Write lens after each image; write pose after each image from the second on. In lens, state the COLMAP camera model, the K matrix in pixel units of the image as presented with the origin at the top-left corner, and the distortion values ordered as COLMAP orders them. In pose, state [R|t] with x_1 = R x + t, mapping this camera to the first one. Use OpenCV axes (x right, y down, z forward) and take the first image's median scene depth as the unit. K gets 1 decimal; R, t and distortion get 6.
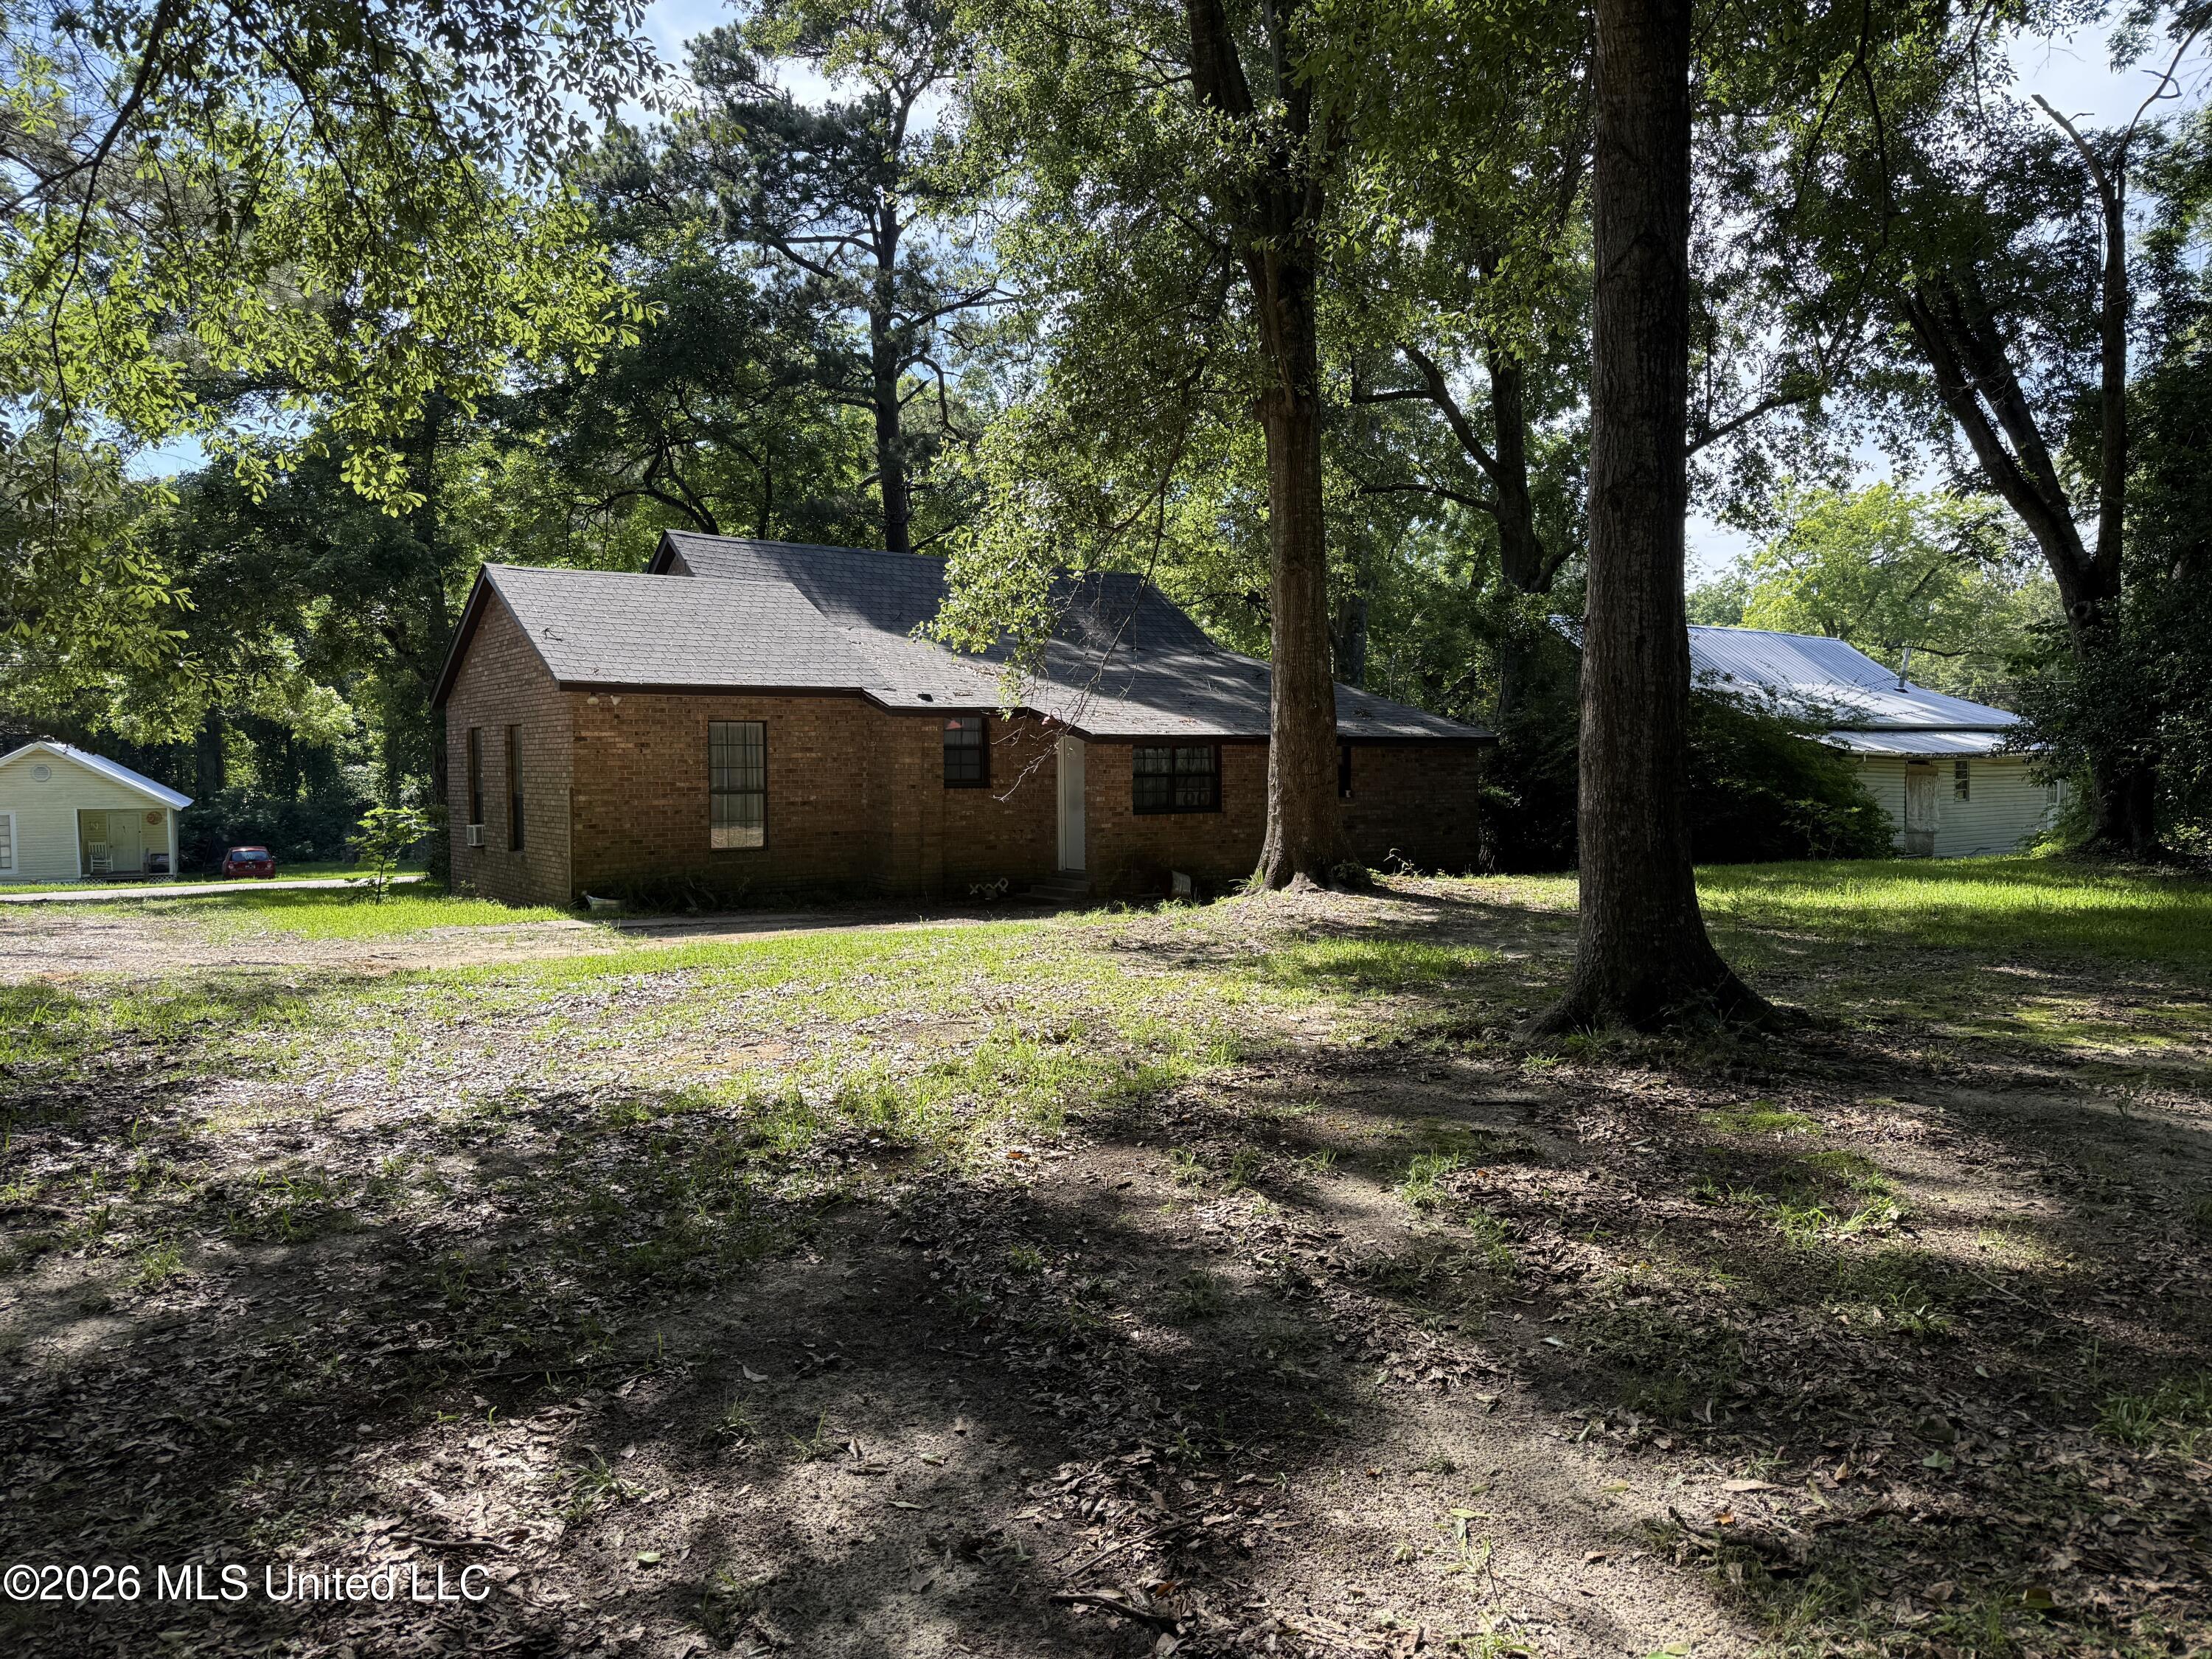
lens RADIAL K [[1492.8, 0, 1101.3], [0, 1492.8, 829.7], [0, 0, 1]] dist [0.084180, -0.132974]
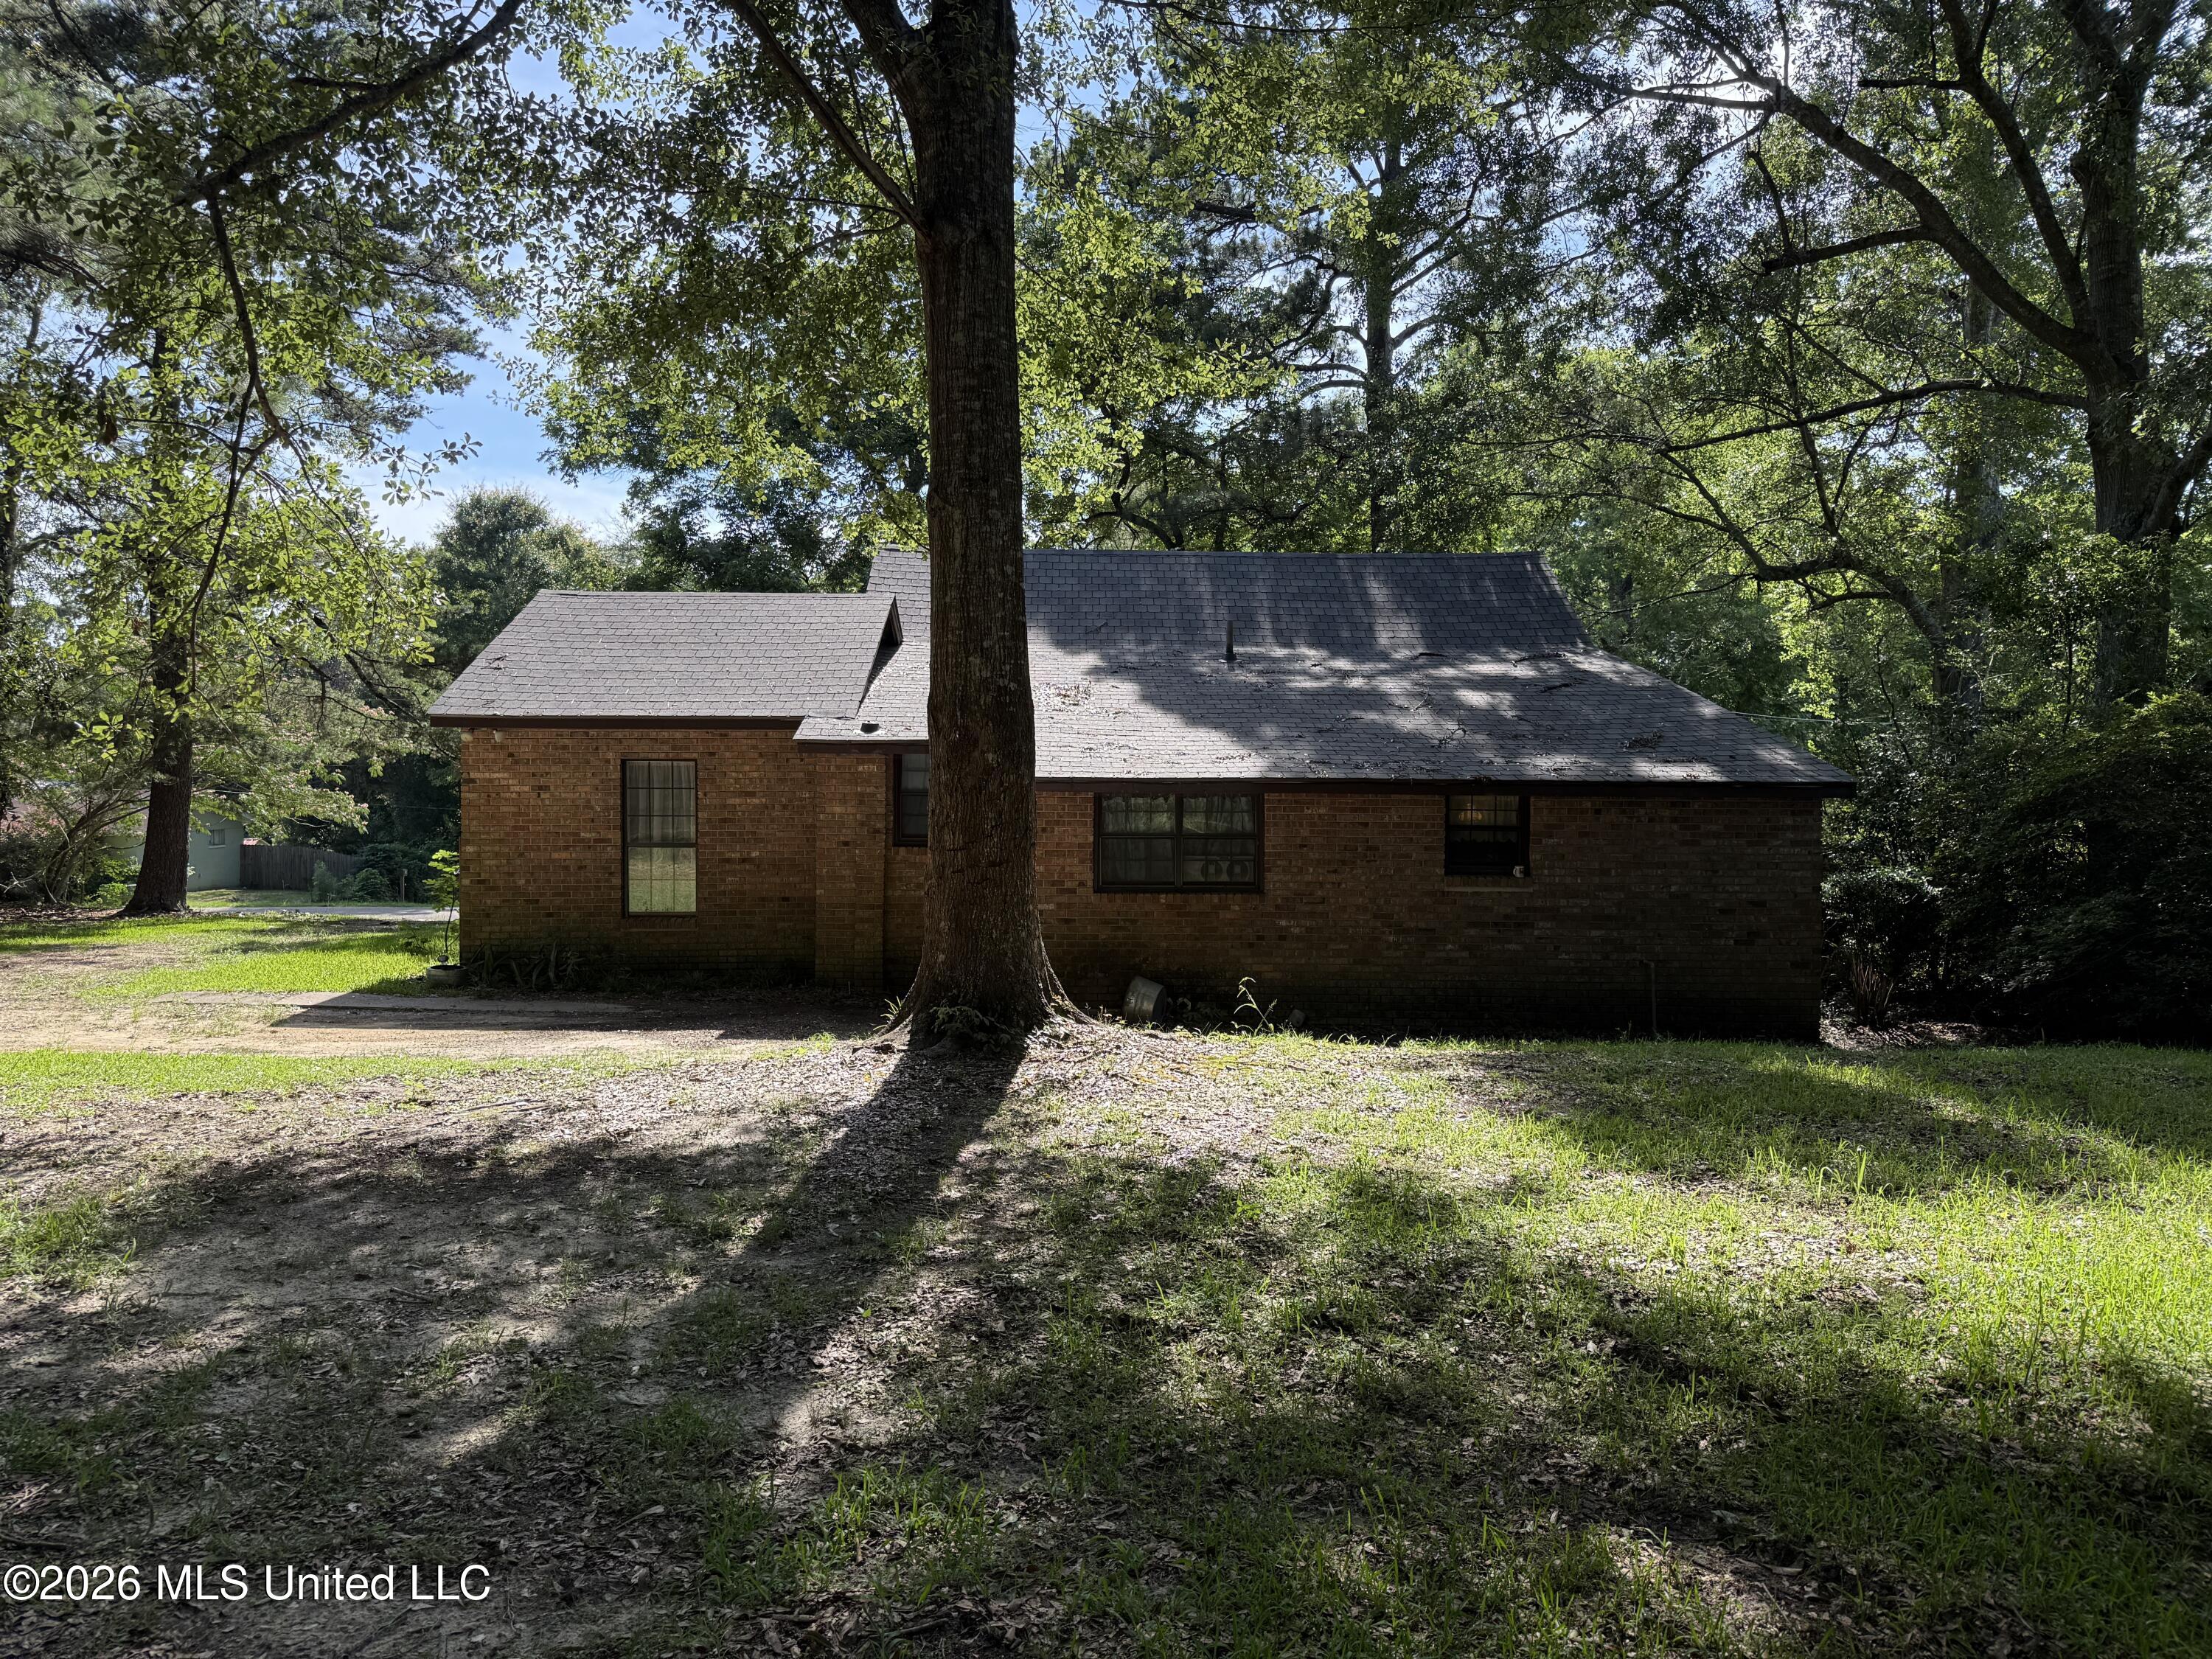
lens RADIAL K [[1492.8, 0, 1101.3], [0, 1492.8, 829.7], [0, 0, 1]] dist [0.084180, -0.132974]
pose [[0.832094, 0.028140, -0.553920, 0.416363], [-0.036287, 0.999334, -0.003742, -0.038528], [0.553446, 0.023214, 0.832562, 0.436132]]
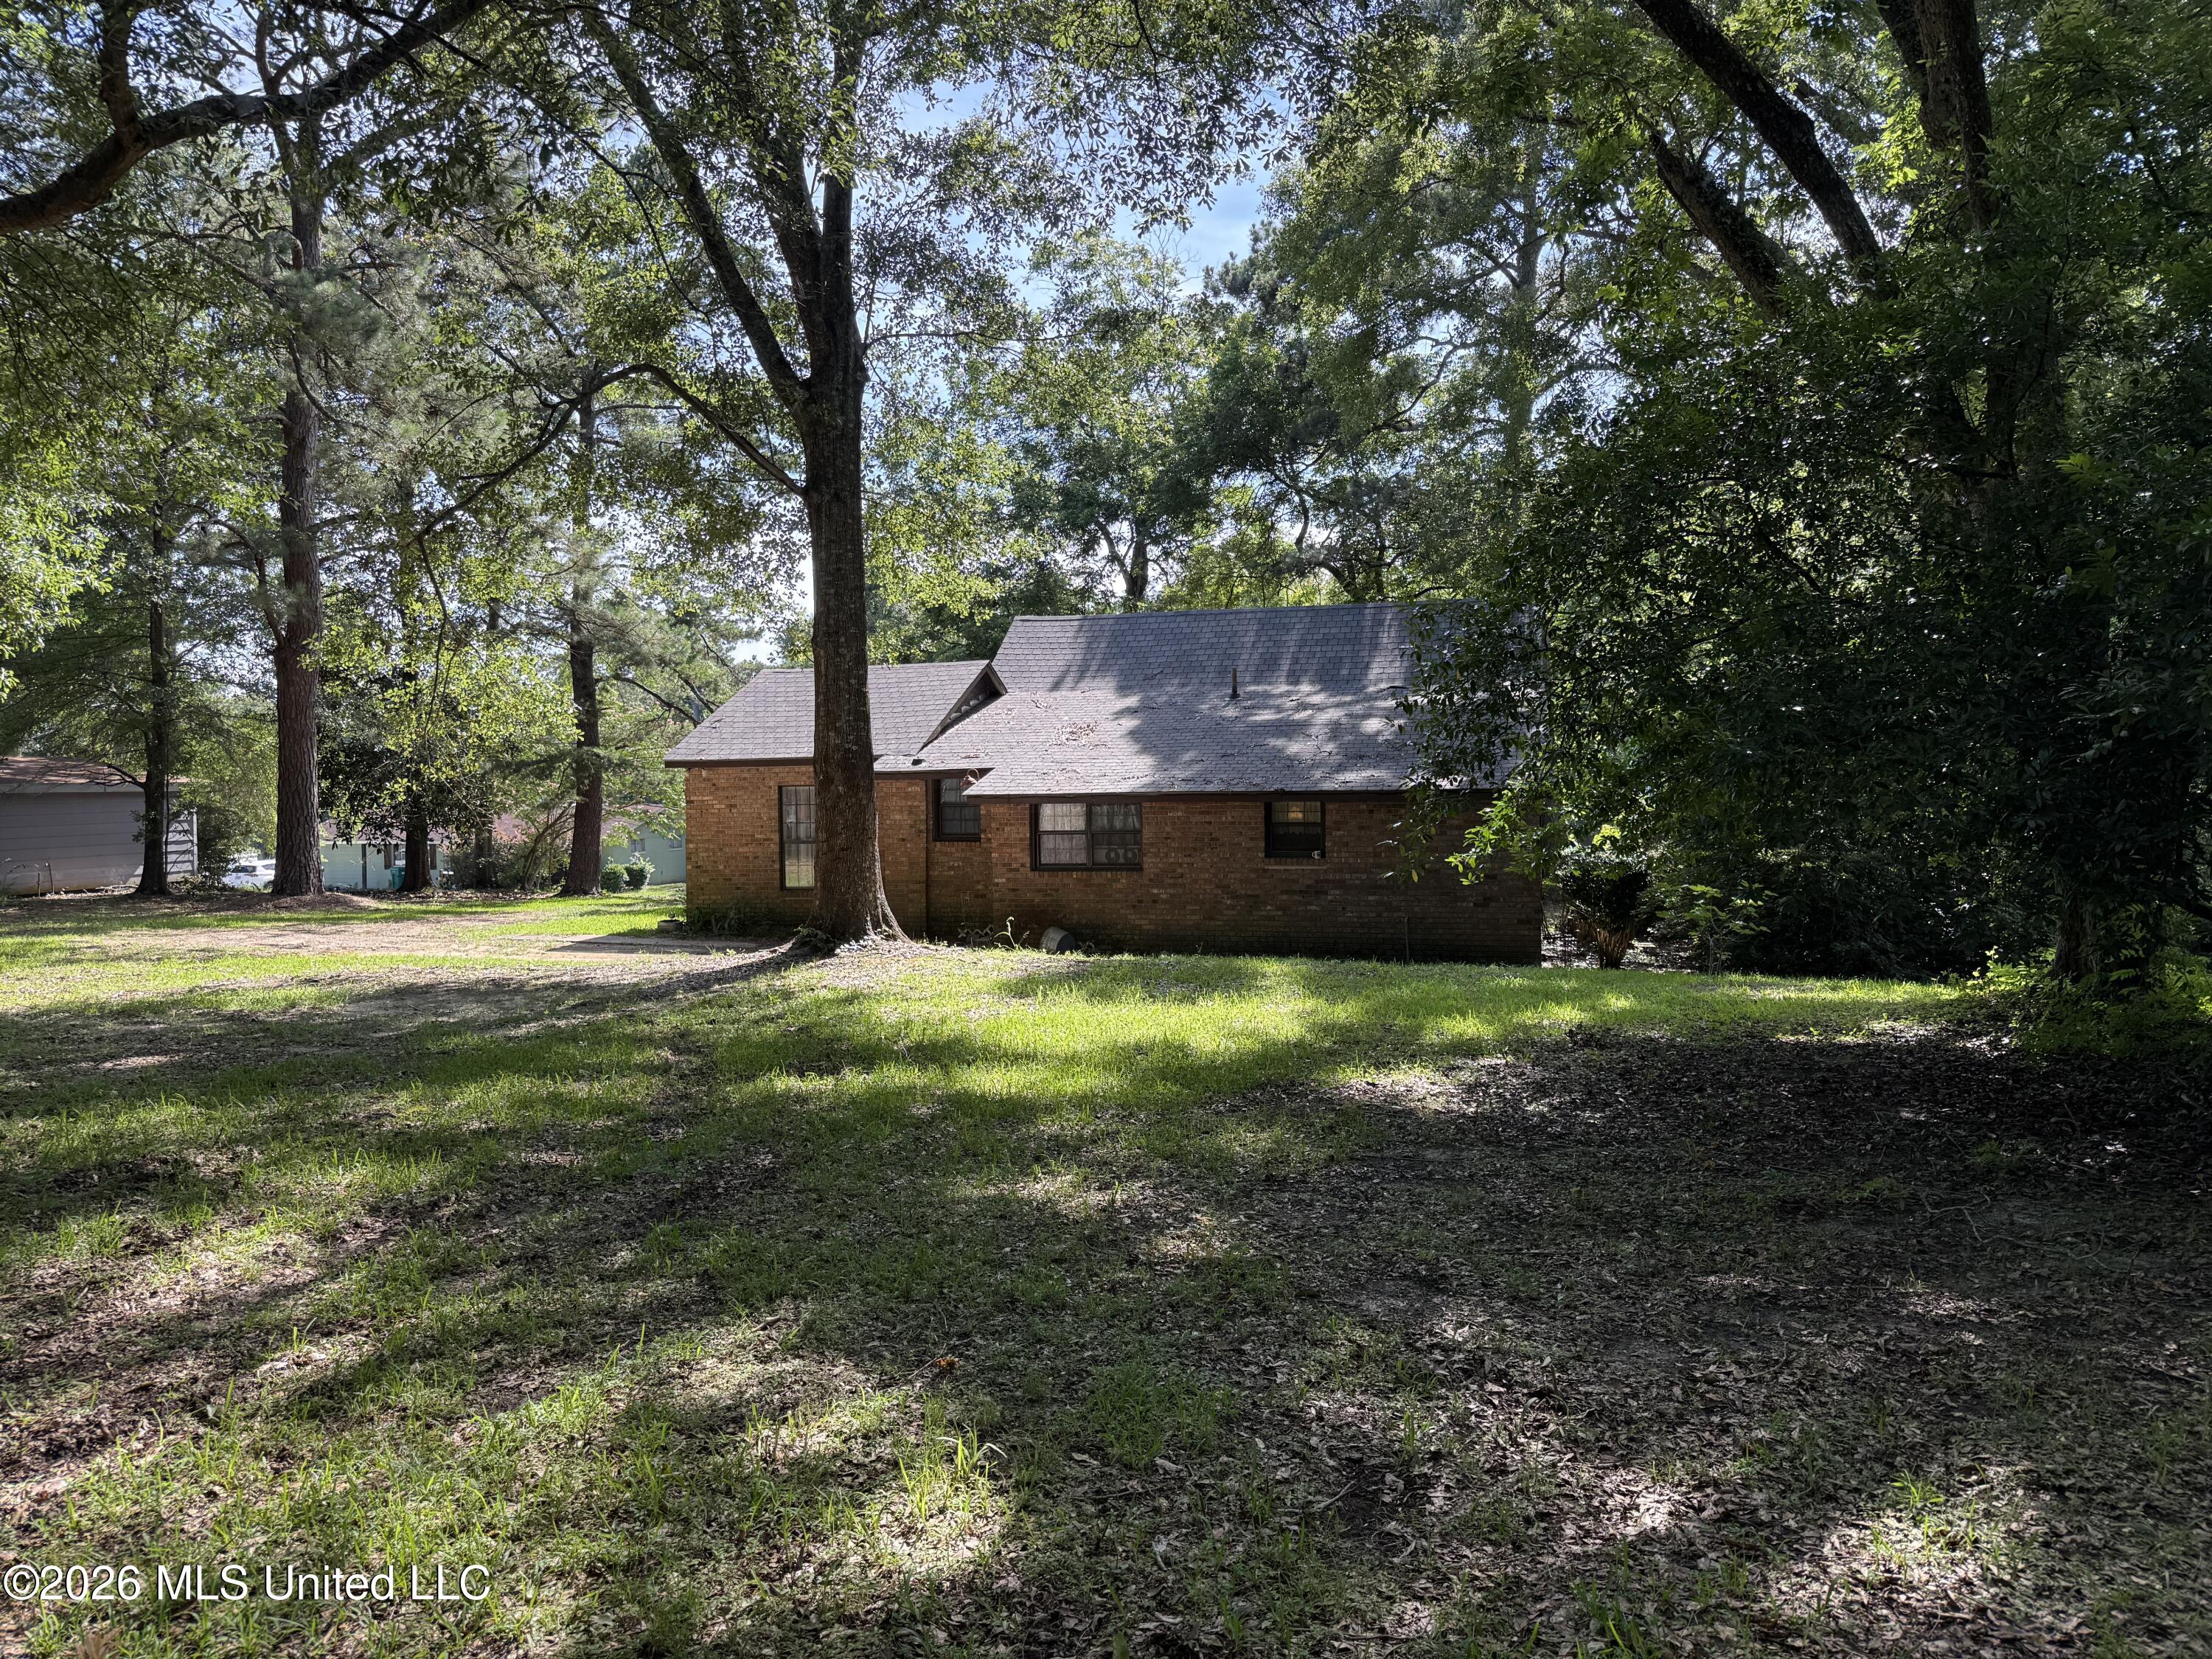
lens RADIAL K [[1501.5, 0, 1074.5], [0, 1501.5, 812.4], [0, 0, 1]] dist [0.082169, -0.157136]
pose [[0.632040, 0.011050, -0.774857, 0.862916], [-0.023792, 0.999704, -0.005150, -0.047887], [0.774571, 0.021690, 0.632115, 0.376845]]
